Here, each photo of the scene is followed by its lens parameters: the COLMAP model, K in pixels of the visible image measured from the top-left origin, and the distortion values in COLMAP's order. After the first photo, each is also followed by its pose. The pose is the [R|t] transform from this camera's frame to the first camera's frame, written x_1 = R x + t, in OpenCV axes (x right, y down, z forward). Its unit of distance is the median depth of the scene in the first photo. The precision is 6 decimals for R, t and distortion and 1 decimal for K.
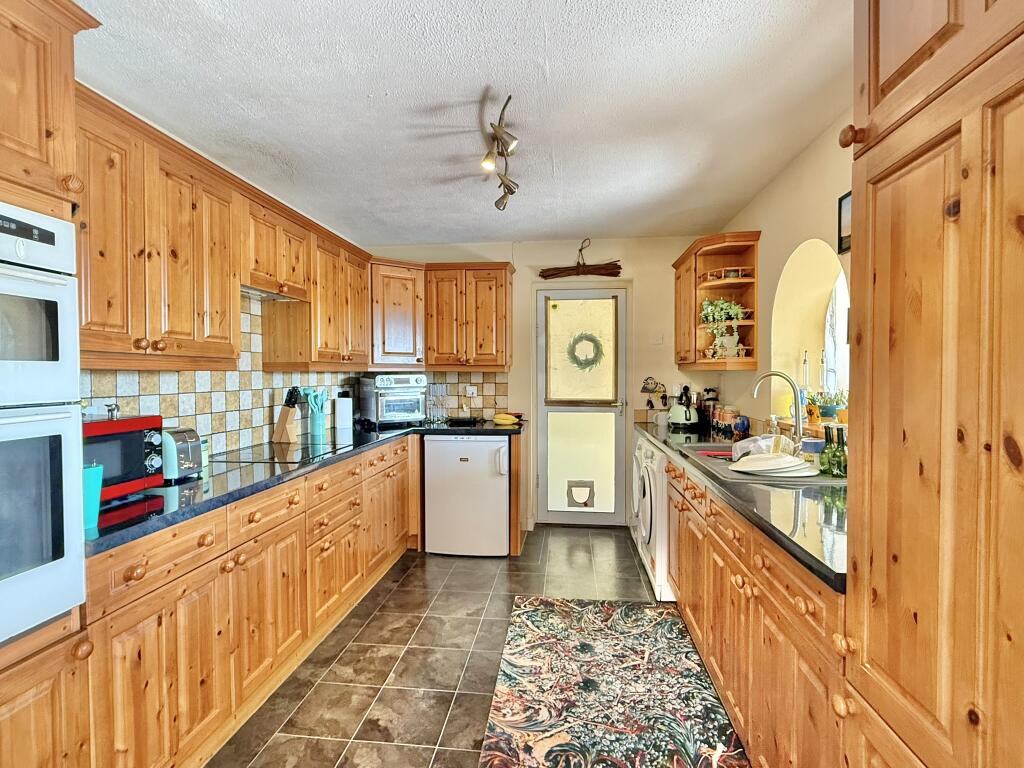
lens RADIAL K [[508.4, 0, 508.5], [0, 508.4, 386.0], [0, 0, 1]] dist [0.000509, 0.000473]
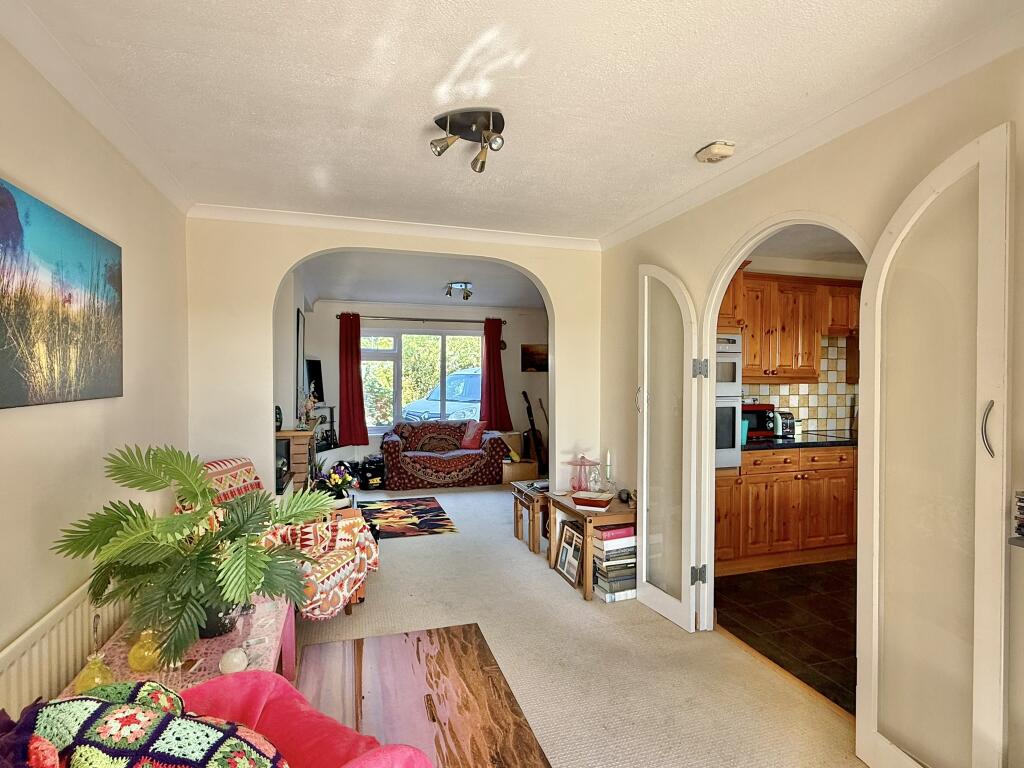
lens RADIAL K [[527.6, 0, 511.4], [0, 527.6, 384.4], [0, 0, 1]] dist [0.001653, -0.002363]
pose [[0.416768, 0.018647, -0.908821, 0.900907], [-0.026839, 0.999606, 0.008202, -0.017151], [0.908616, 0.020974, 0.417105, -0.969691]]
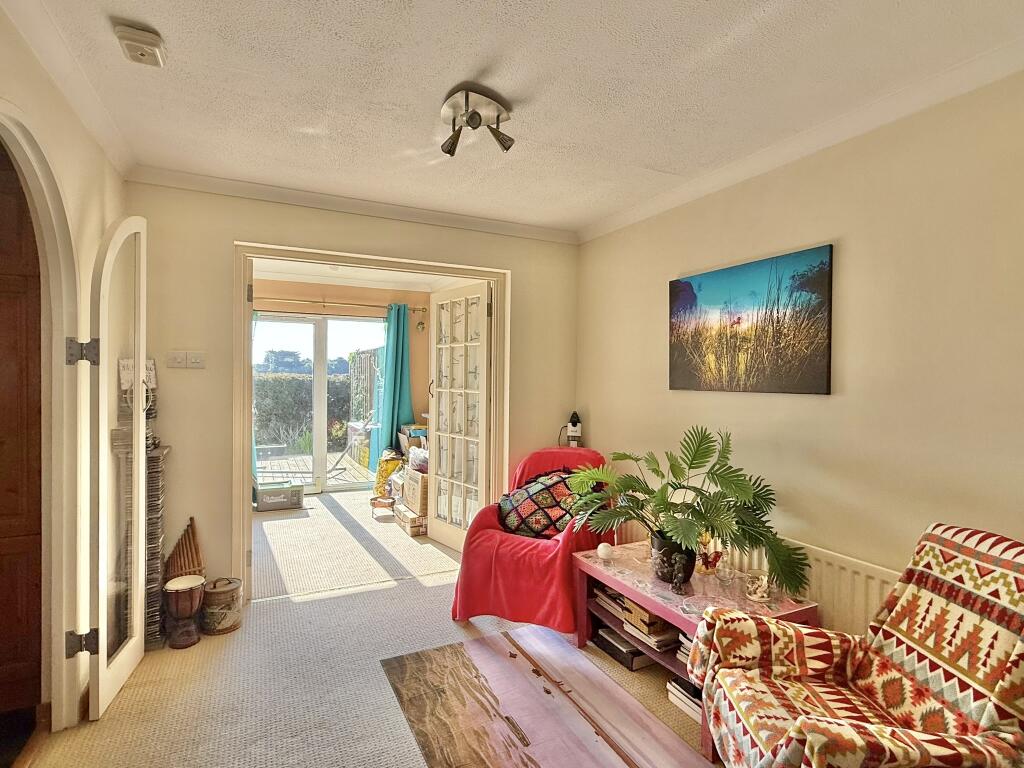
lens RADIAL K [[527.6, 0, 508.9], [0, 527.6, 386.2], [0, 0, 1]] dist [0.001653, -0.002363]
pose [[-0.538289, -0.015921, 0.842610, -1.209261], [0.014609, 0.999495, 0.028219, -0.018584], [-0.842634, 0.027499, -0.537785, -0.012749]]
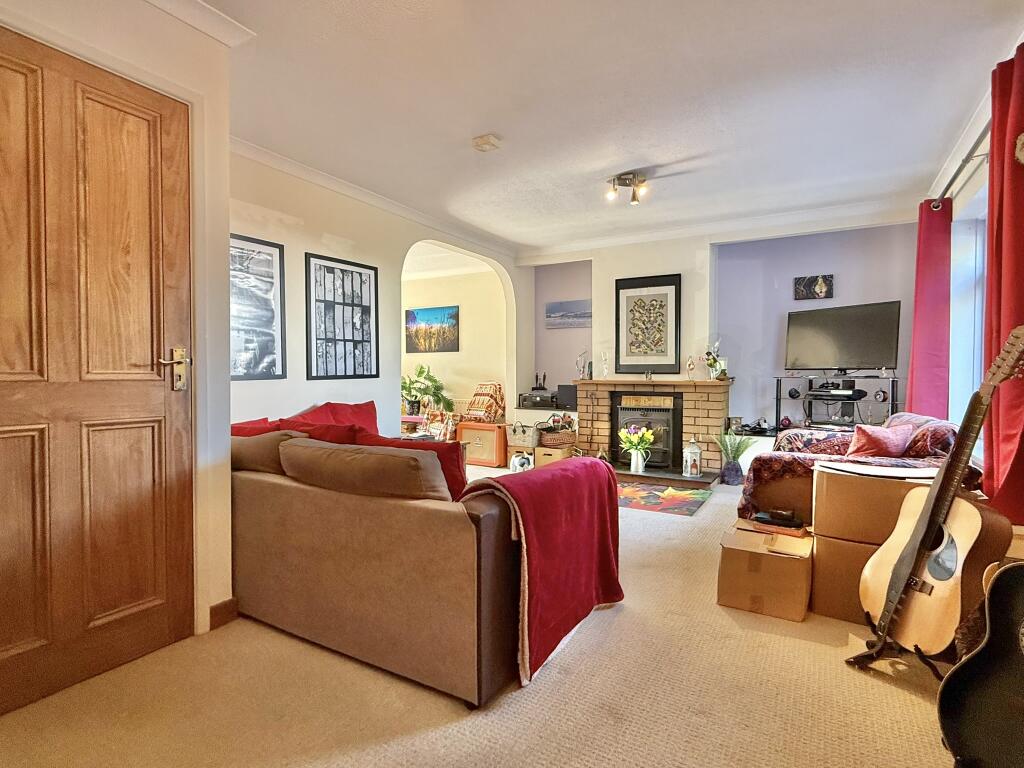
lens RADIAL K [[527.6, 0, 515.2], [0, 527.6, 383.9], [0, 0, 1]] dist [0.001653, -0.002363]
pose [[-0.918937, -0.004746, 0.394377, -2.561376], [0.013632, 0.998948, 0.043787, 0.121789], [-0.394170, 0.045614, -0.917905, 2.231065]]
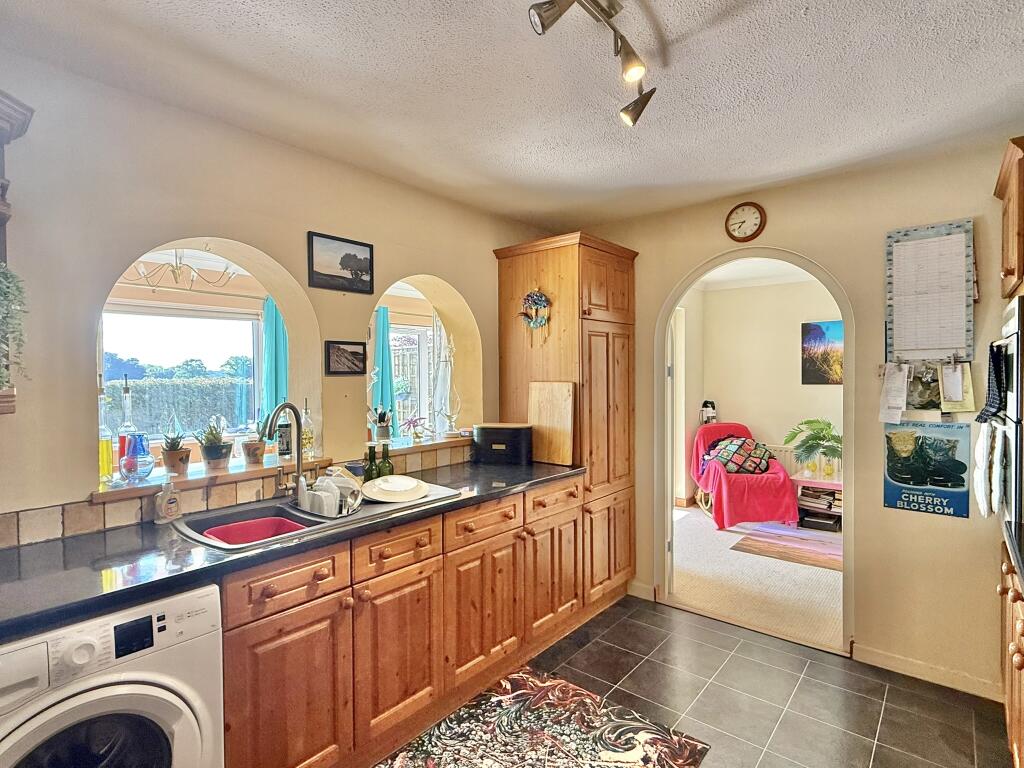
lens RADIAL K [[527.6, 0, 514.4], [0, 527.6, 382.0], [0, 0, 1]] dist [0.001653, -0.002363]
pose [[-0.839703, 0.002223, 0.543041, -0.326349], [0.024515, 0.999127, 0.033819, -0.107741], [-0.542492, 0.041710, -0.839025, 2.025945]]
